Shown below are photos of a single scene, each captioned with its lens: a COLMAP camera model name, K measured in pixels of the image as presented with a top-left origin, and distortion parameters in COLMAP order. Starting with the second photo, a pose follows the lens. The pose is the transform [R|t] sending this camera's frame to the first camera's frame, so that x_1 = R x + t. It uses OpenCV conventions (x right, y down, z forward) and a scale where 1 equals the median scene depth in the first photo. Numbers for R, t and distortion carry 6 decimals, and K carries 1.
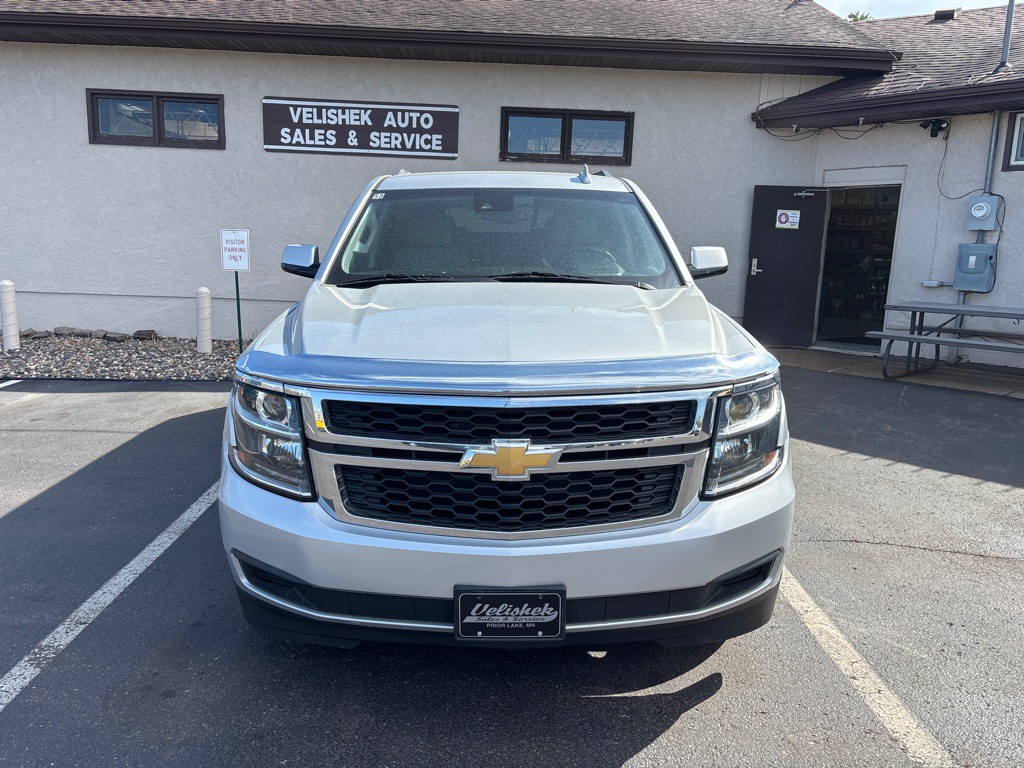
lens RADIAL K [[789.9, 0, 507.3], [0, 789.9, 366.6], [0, 0, 1]] dist [0.065159, -0.060938]
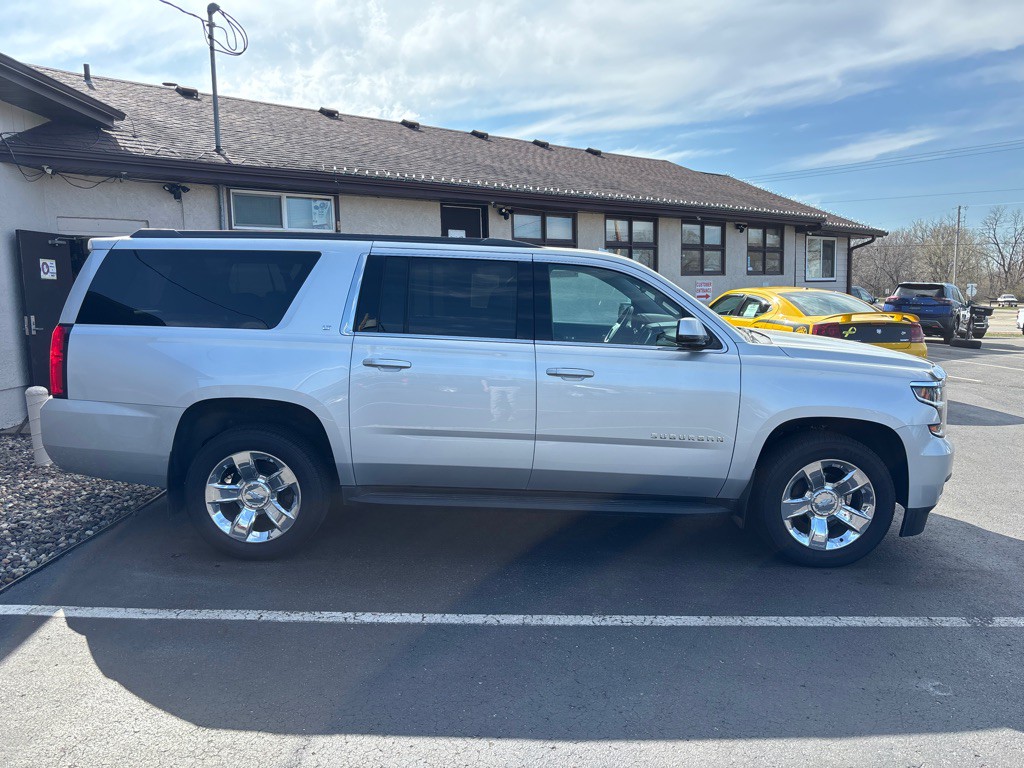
lens RADIAL K [[789.9, 0, 507.3], [0, 789.9, 366.6], [0, 0, 1]] dist [0.065159, -0.060938]
pose [[0.000583, -0.132288, 0.991211, -0.549786], [0.168606, 0.977034, 0.130296, -0.109981], [-0.985683, 0.167048, 0.022874, 0.496658]]
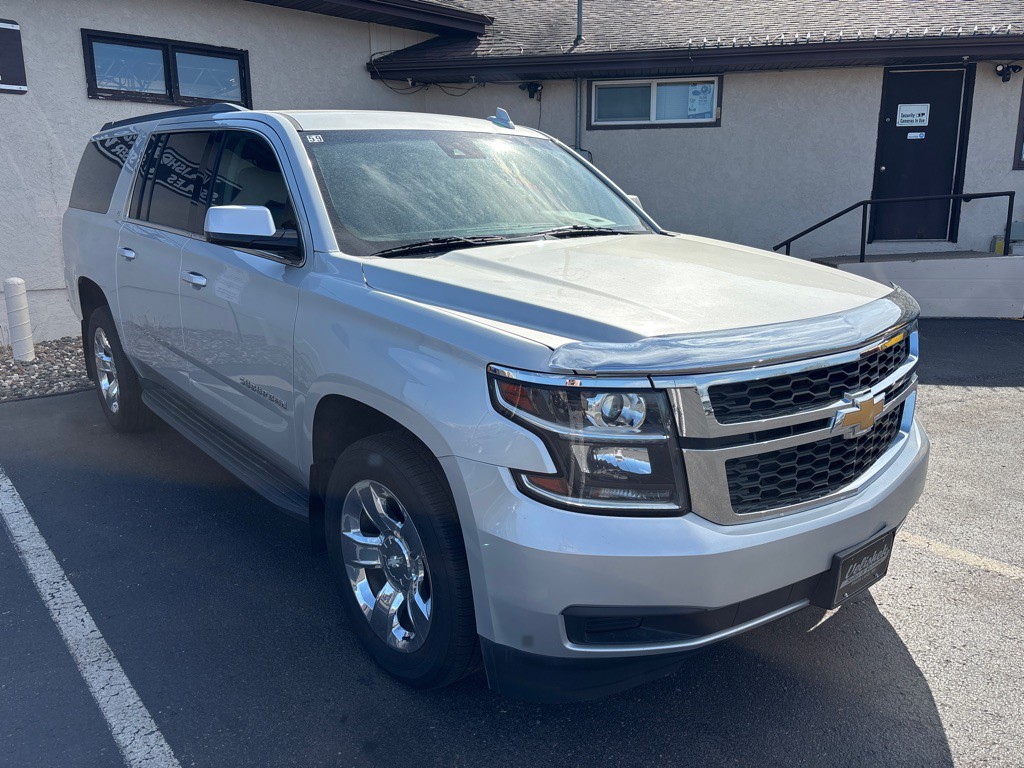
lens RADIAL K [[789.9, 0, 507.3], [0, 789.9, 366.6], [0, 0, 1]] dist [0.065159, -0.060938]
pose [[0.784978, -0.156587, 0.599409, -0.206843], [0.124661, 0.987664, 0.094759, -0.019035], [-0.606852, 0.000339, 0.794815, 0.111946]]
